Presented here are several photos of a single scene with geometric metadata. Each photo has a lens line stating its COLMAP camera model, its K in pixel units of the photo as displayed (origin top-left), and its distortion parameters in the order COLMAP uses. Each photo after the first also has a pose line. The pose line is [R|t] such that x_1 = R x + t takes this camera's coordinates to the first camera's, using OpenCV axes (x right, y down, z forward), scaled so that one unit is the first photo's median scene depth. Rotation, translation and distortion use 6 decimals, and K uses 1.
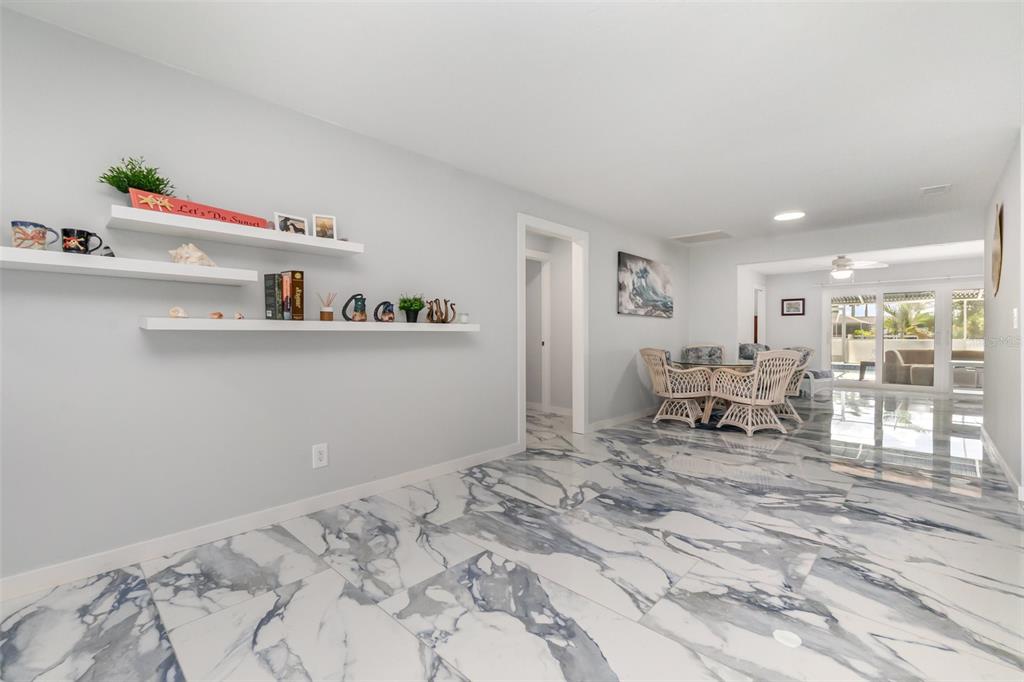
lens RADIAL K [[445.9, 0, 514.0], [0, 445.9, 332.7], [0, 0, 1]] dist [-0.001191, 0.000159]
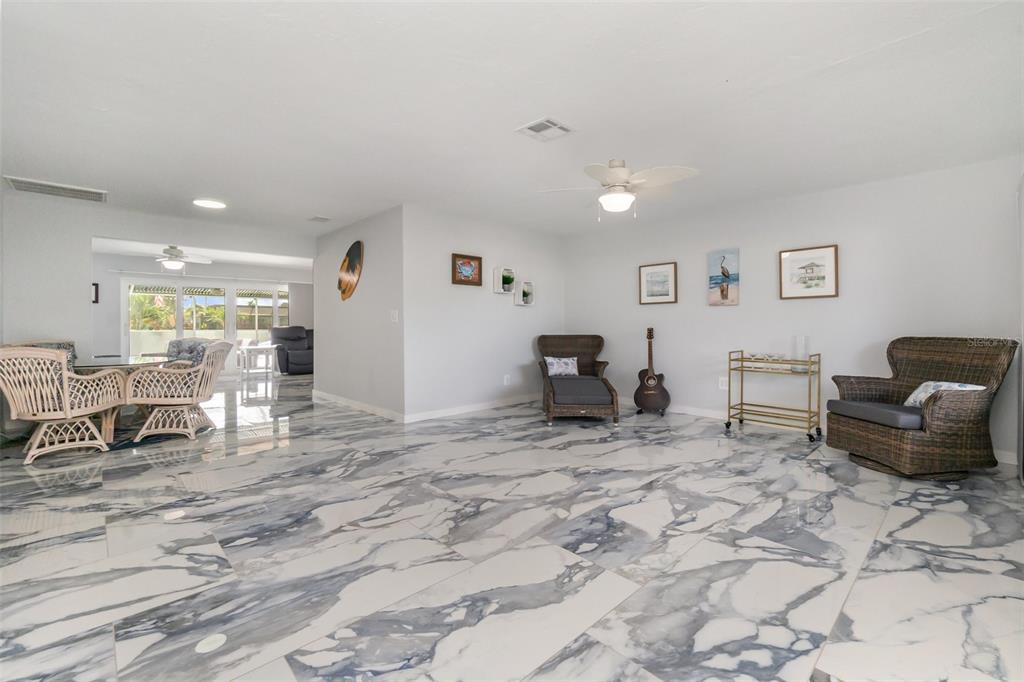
lens RADIAL K [[445.9, 0, 514.0], [0, 445.9, 332.7], [0, 0, 1]] dist [-0.001191, 0.000159]
pose [[0.054469, -0.018351, 0.998347, -0.566252], [-0.003382, 0.999822, 0.018562, -0.003910], [-0.998510, -0.004388, 0.054397, 0.512107]]
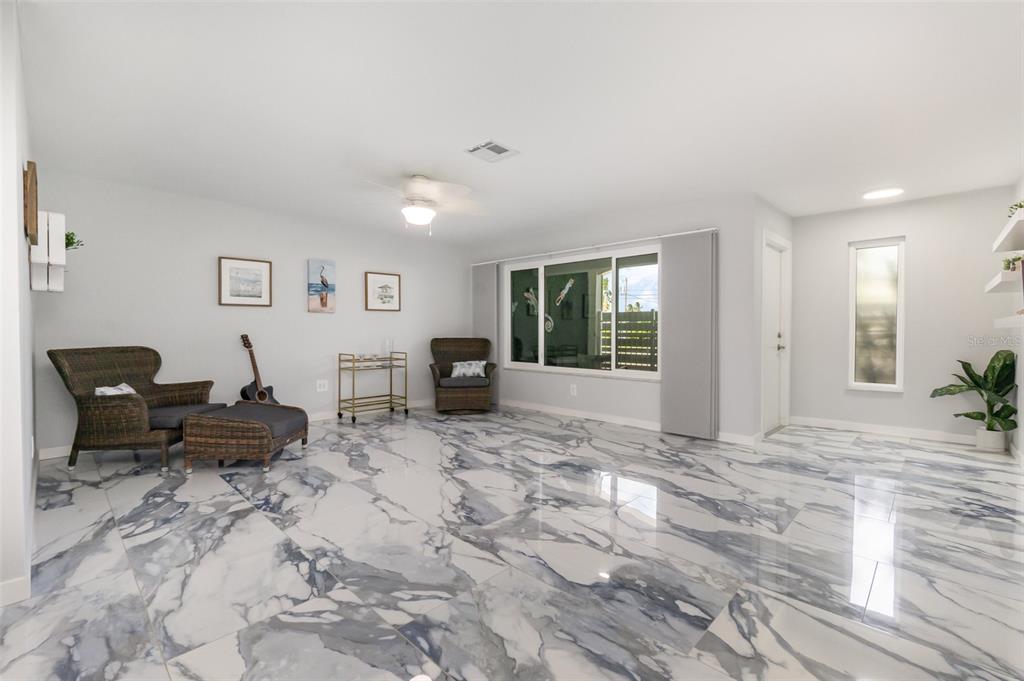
lens RADIAL K [[442.0, 0, 512.0], [0, 442.0, 340.5], [0, 0, 1]] dist [-0.008661, -0.000537]
pose [[-0.999913, 0.000400, 0.013159, 0.466337], [0.000649, 0.999820, 0.018964, 0.001108], [-0.013149, 0.018971, -0.999734, 1.679795]]
